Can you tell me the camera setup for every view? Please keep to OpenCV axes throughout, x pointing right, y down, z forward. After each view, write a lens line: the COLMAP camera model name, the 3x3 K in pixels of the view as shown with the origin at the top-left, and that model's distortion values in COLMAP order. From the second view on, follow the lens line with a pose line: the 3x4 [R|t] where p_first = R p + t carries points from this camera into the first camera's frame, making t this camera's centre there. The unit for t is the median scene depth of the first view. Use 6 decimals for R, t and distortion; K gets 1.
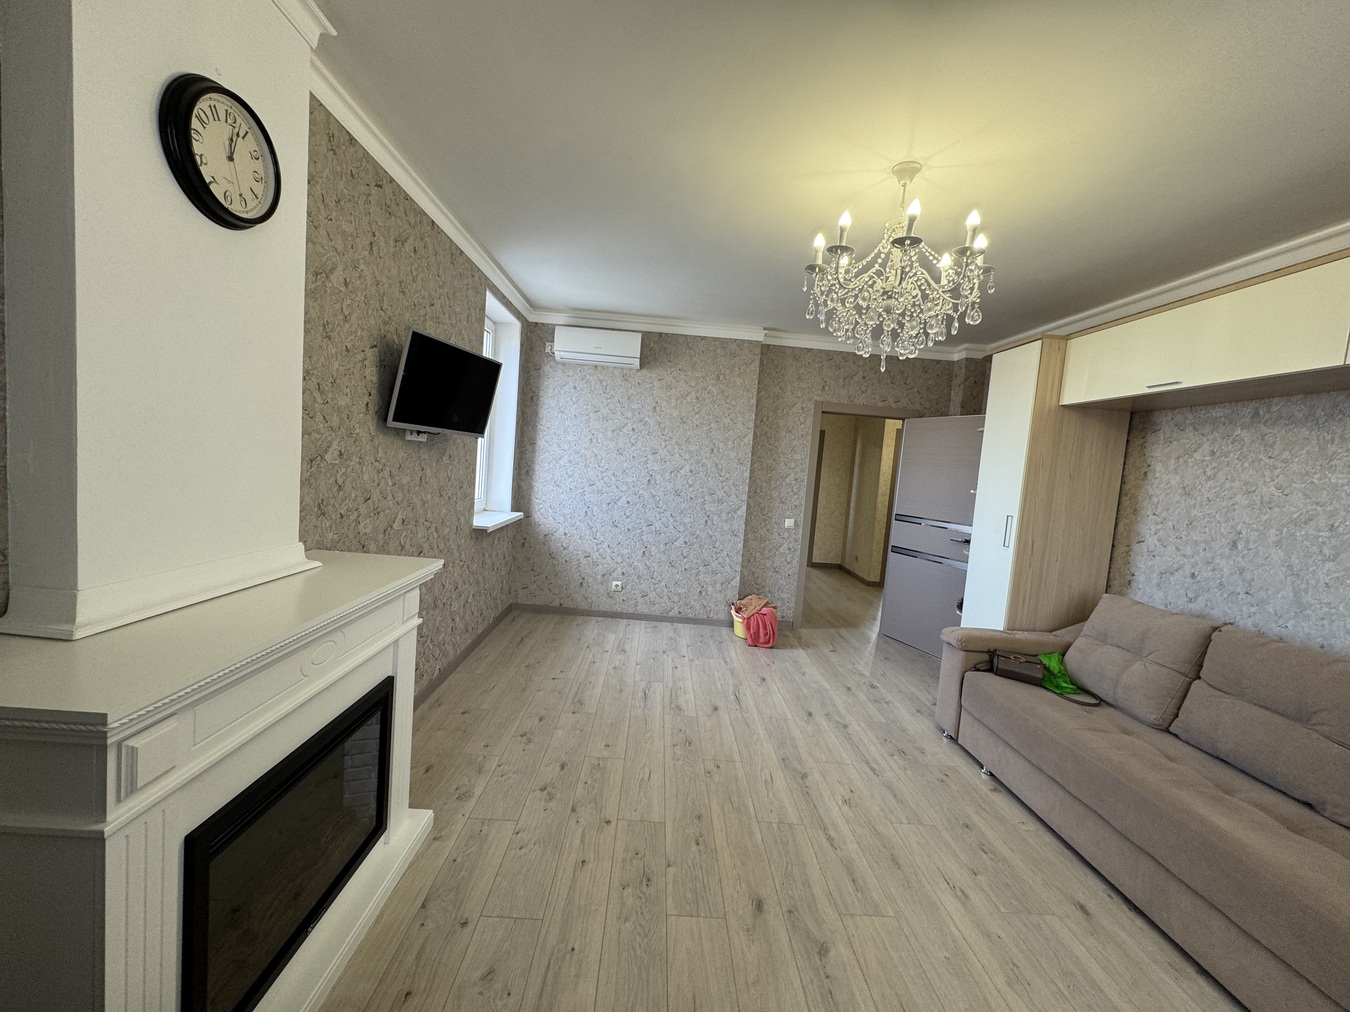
lens RADIAL K [[536.1, 0, 674.0], [0, 536.1, 503.3], [0, 0, 1]] dist [-0.000134, -0.000113]
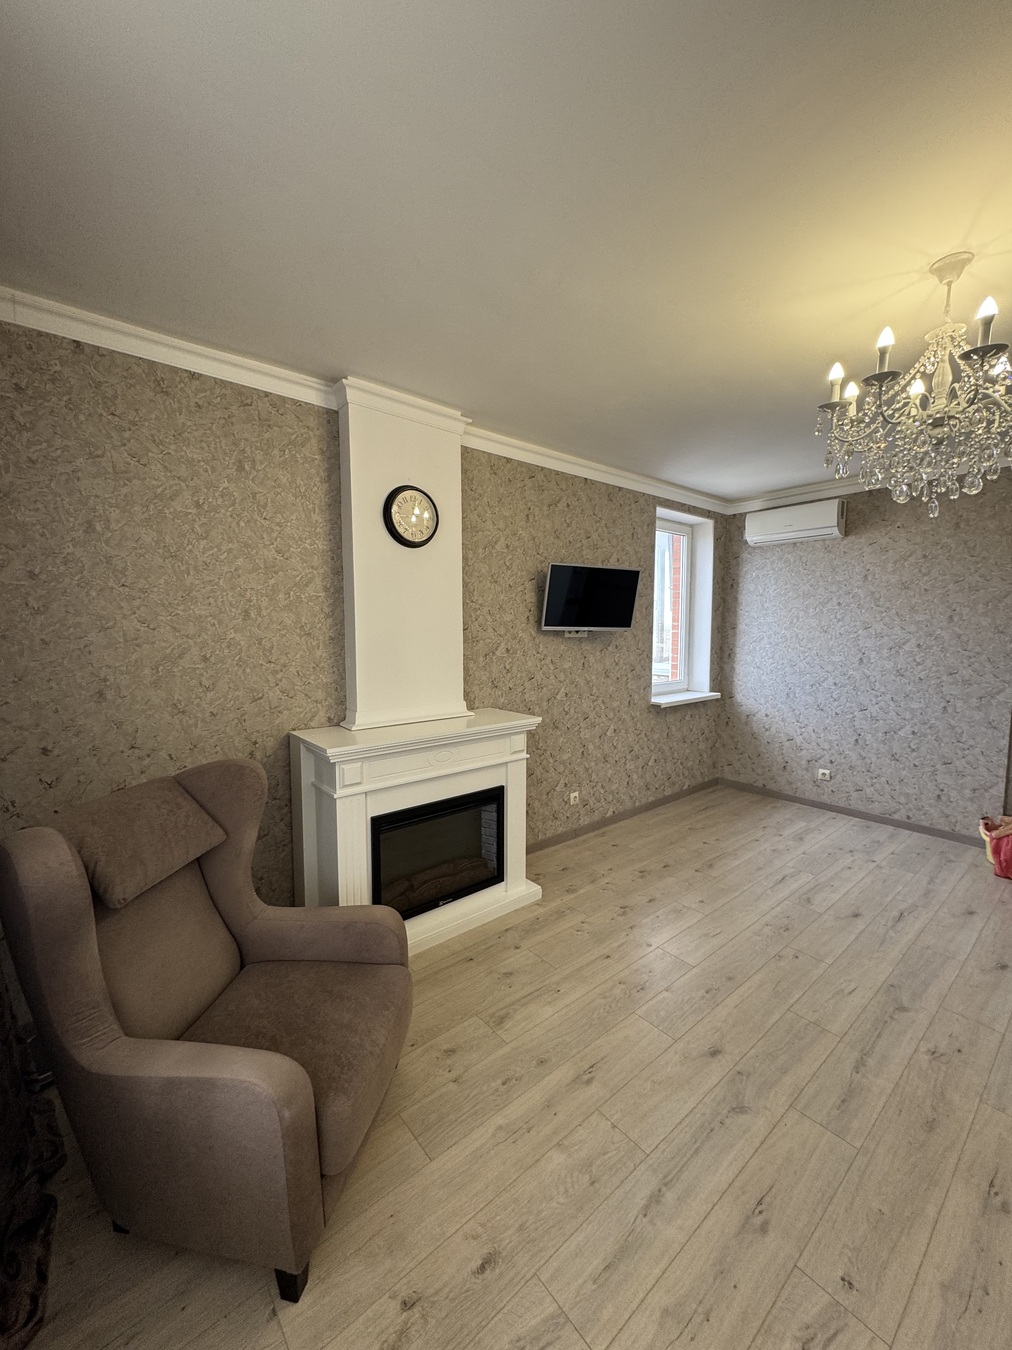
lens RADIAL K [[536.1, 0, 508.7], [0, 536.1, 672.6], [0, 0, 1]] dist [-0.000134, -0.000113]
pose [[0.620767, -0.015540, -0.783841, 0.356665], [-0.008954, 0.999598, -0.026909, 0.010655], [0.783944, 0.023722, 0.620379, -0.003633]]
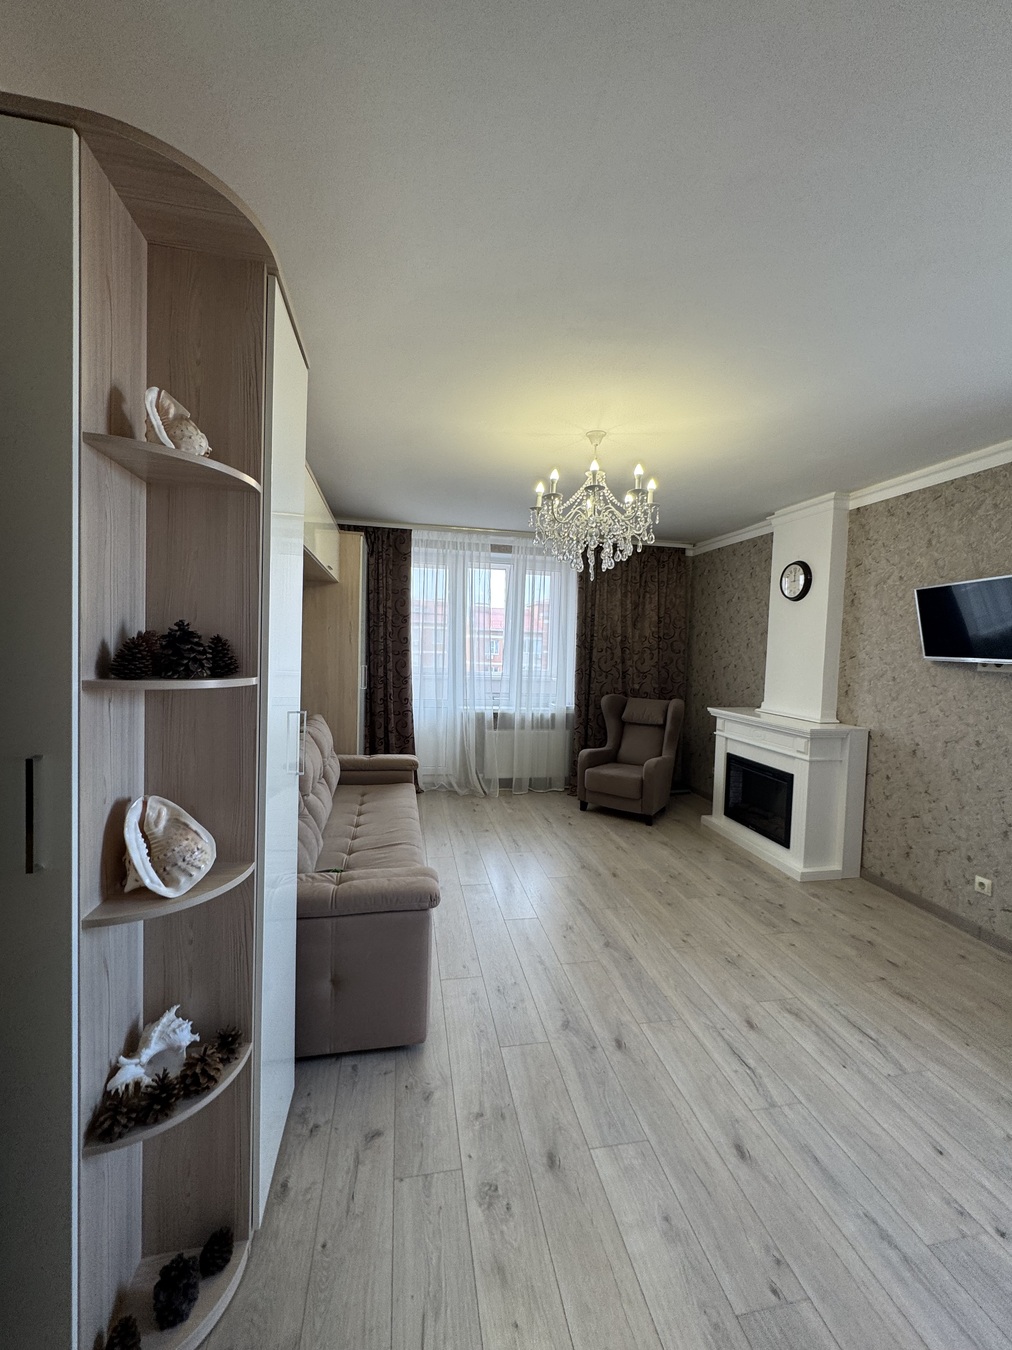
lens RADIAL K [[536.1, 0, 508.7], [0, 536.1, 672.6], [0, 0, 1]] dist [-0.000134, -0.000113]
pose [[-0.979375, -0.100971, -0.175015, 0.460971], [-0.121549, 0.986345, 0.111130, -0.081840], [0.161404, 0.130111, -0.978274, 1.323312]]
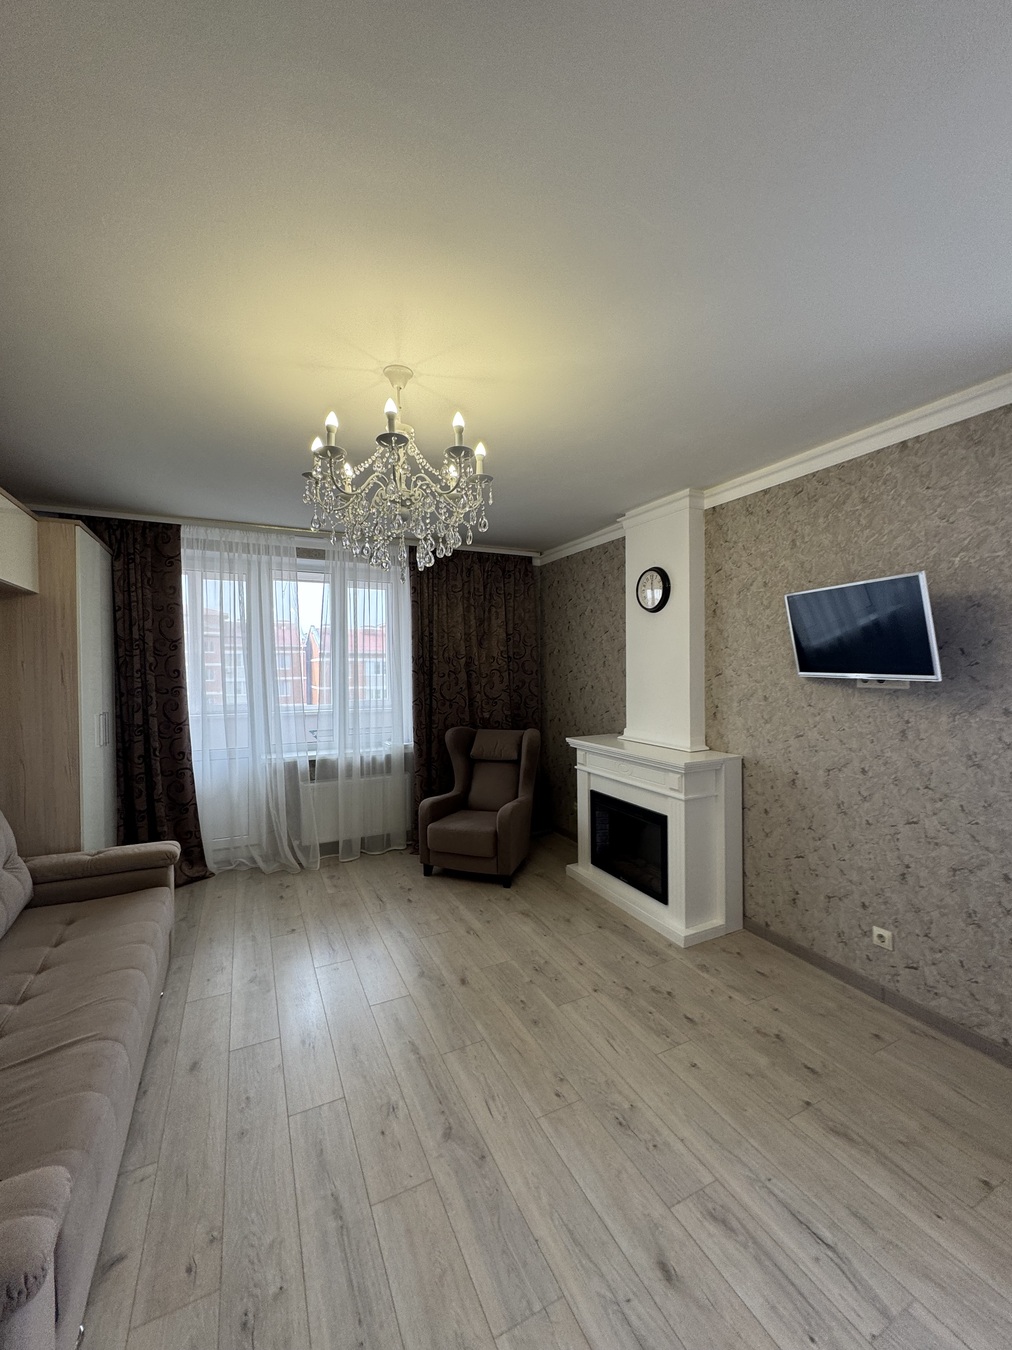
lens RADIAL K [[536.1, 0, 508.7], [0, 536.1, 672.6], [0, 0, 1]] dist [-0.000134, -0.000113]
pose [[-0.904709, -0.066828, -0.420757, 0.344817], [-0.095821, 0.994235, 0.048123, -0.089551], [0.415115, 0.083855, -0.905896, 1.101841]]
